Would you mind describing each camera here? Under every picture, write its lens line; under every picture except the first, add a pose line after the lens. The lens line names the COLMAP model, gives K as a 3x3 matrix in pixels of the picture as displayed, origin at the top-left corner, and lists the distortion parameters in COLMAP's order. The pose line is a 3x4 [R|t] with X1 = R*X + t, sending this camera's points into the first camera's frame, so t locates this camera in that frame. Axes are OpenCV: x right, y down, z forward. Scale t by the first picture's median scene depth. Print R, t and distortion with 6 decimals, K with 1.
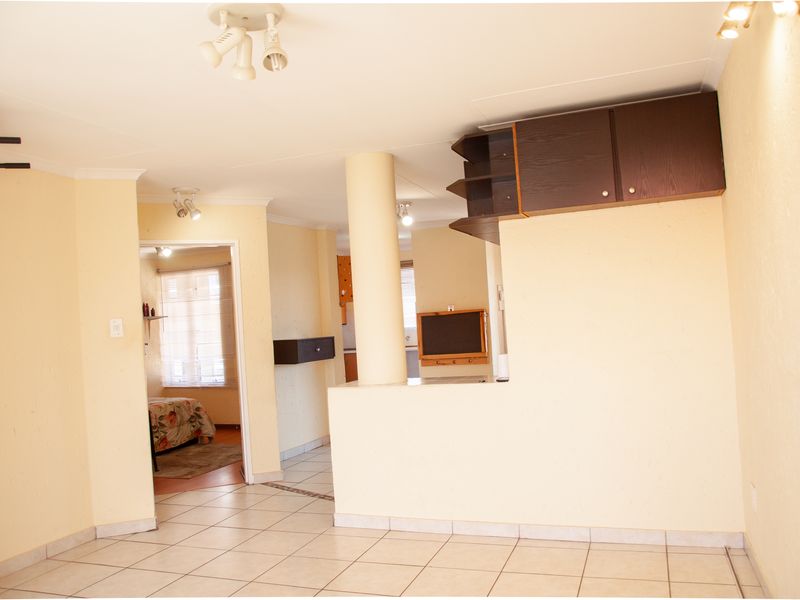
lens RADIAL K [[696.7, 0, 400.0], [0, 696.7, 300.0], [0, 0, 1]] dist [-0.132981, 0.123691]
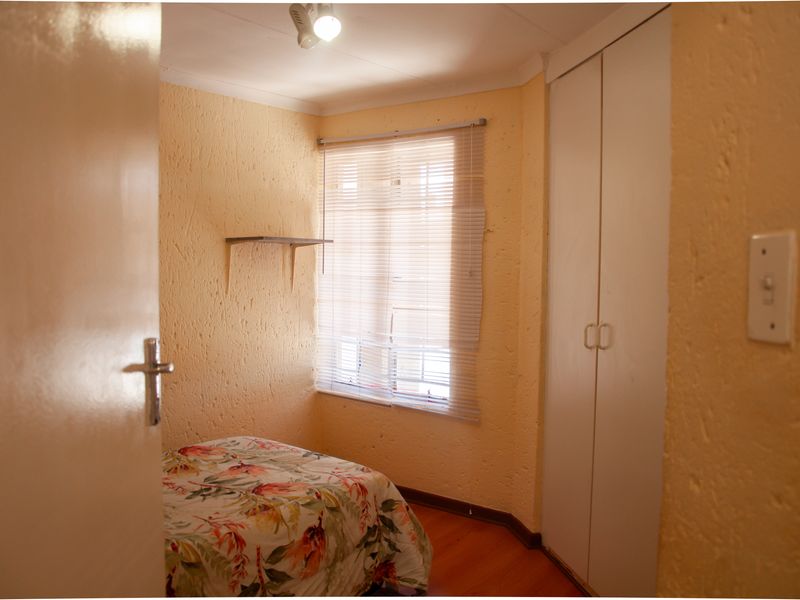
lens RADIAL K [[696.7, 0, 400.0], [0, 696.7, 300.0], [0, 0, 1]] dist [-0.132981, 0.123691]
pose [[0.964051, 0.087792, -0.250796, -0.279575], [-0.065488, 0.993230, 0.095948, 0.024510], [0.257521, -0.076074, 0.963273, 0.895049]]
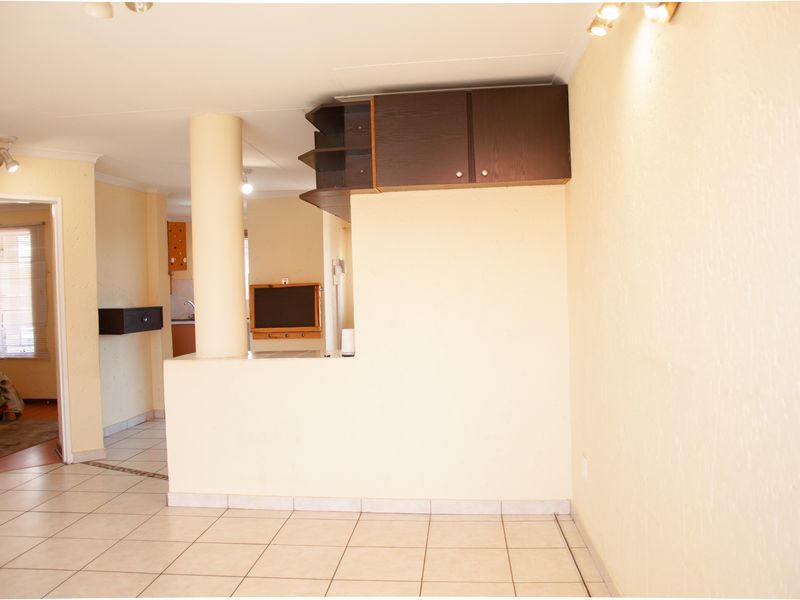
lens RADIAL K [[696.7, 0, 400.0], [0, 696.7, 300.0], [0, 0, 1]] dist [-0.132981, 0.123691]
pose [[0.965632, 0.031162, 0.258037, -0.029970], [-0.040553, 0.998692, 0.031153, 0.001909], [-0.256729, -0.040547, 0.965633, 0.015692]]
